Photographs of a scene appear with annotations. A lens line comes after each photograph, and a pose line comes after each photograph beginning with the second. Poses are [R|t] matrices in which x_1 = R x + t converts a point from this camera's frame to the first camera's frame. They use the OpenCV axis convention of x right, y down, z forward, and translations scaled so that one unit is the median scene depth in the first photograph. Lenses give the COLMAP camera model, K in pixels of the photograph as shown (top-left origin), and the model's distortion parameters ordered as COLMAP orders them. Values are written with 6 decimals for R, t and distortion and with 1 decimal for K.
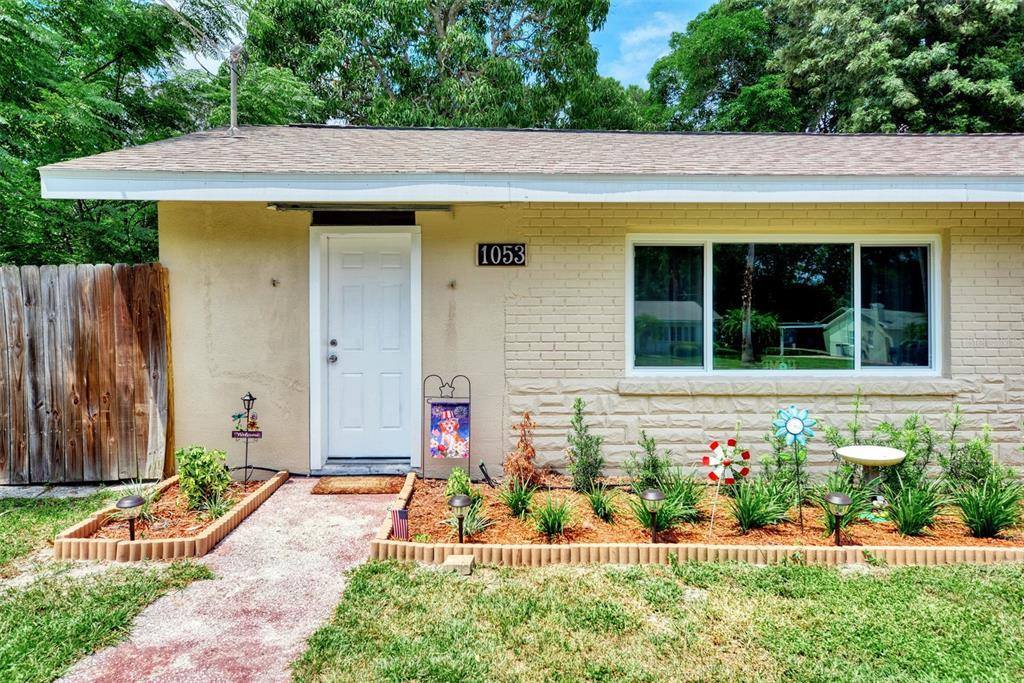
lens RADIAL K [[632.0, 0, 512.0], [0, 632.0, 341.5], [0, 0, 1]] dist [0.005608, 0.002970]
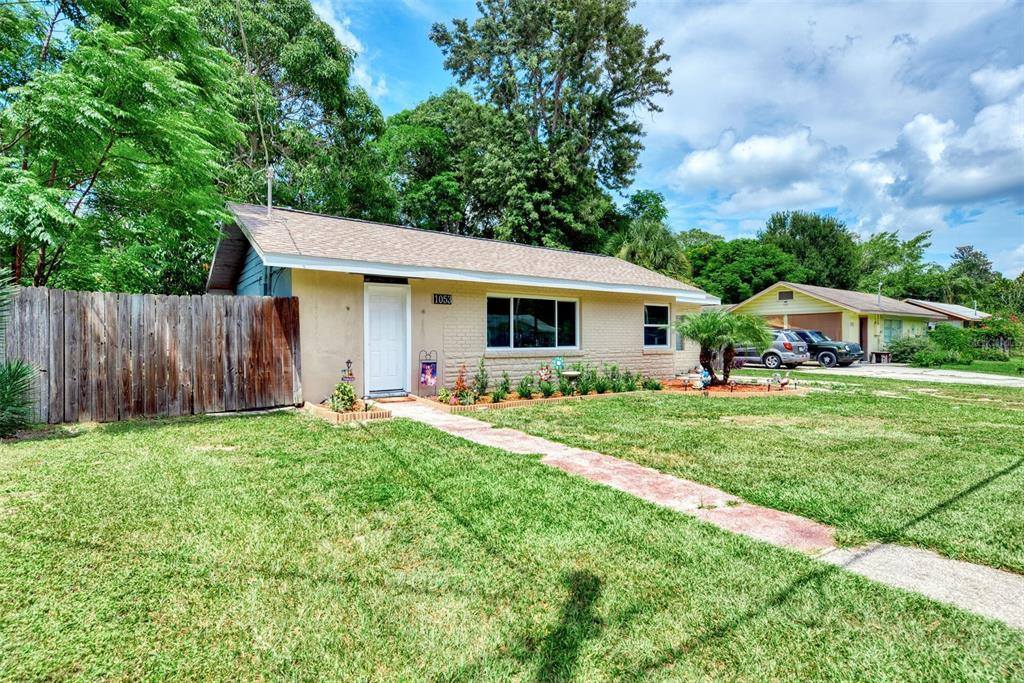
lens RADIAL K [[539.9, 0, 512.0], [0, 539.9, 341.5], [0, 0, 1]] dist [-0.000444, -0.000002]
pose [[0.809606, -0.002195, 0.586970, -0.984085], [-0.001309, 0.999984, 0.005545, 0.007523], [-0.586972, -0.005258, 0.809590, -0.770919]]
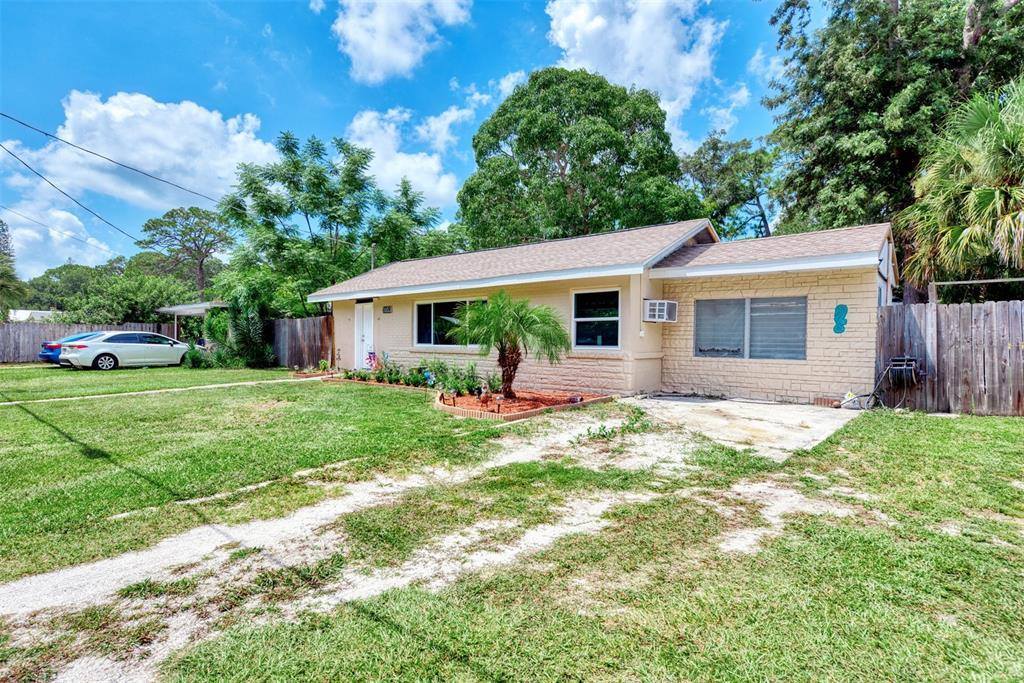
lens RADIAL K [[539.9, 0, 512.0], [0, 539.9, 341.5], [0, 0, 1]] dist [-0.000444, -0.000002]
pose [[0.733691, 0.005691, -0.679460, 2.430481], [-0.002524, 0.999981, 0.005650, 0.014137], [0.679479, -0.002431, 0.733691, -0.664545]]
